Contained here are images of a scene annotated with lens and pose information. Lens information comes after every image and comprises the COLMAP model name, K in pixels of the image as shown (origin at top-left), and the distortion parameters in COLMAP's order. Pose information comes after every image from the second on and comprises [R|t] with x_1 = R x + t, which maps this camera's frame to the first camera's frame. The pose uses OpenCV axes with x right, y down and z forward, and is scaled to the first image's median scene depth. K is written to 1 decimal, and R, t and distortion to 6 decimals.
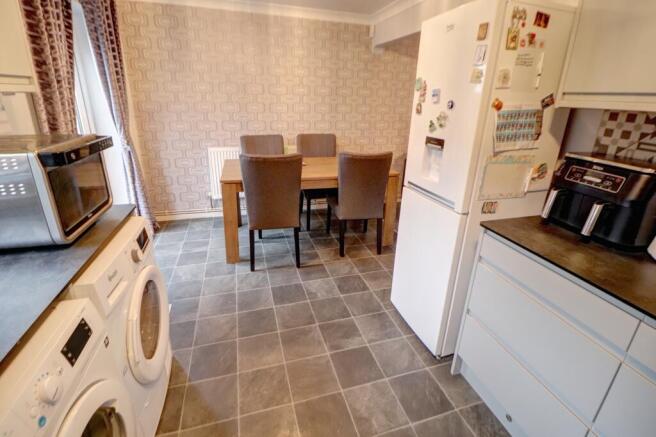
lens RADIAL K [[307.3, 0, 326.7], [0, 307.3, 215.0], [0, 0, 1]] dist [-0.018198, -0.001587]
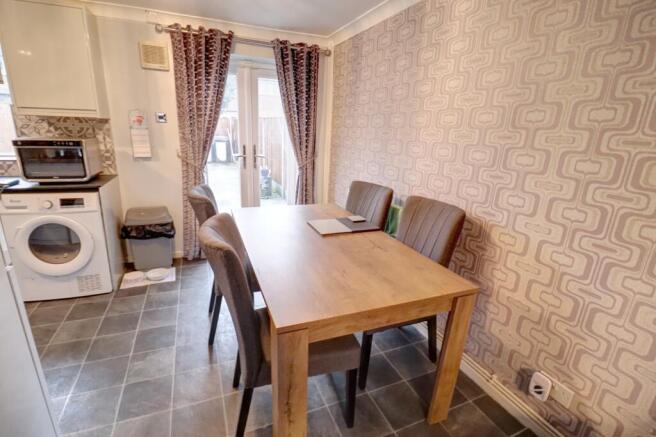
lens RADIAL K [[307.3, 0, 326.8], [0, 307.3, 221.5], [0, 0, 1]] dist [-0.018198, -0.001587]
pose [[0.078818, 0.264862, -0.961060, 0.461384], [-0.380227, 0.899168, 0.216622, -0.293127], [0.921529, 0.348347, 0.171578, 0.806485]]
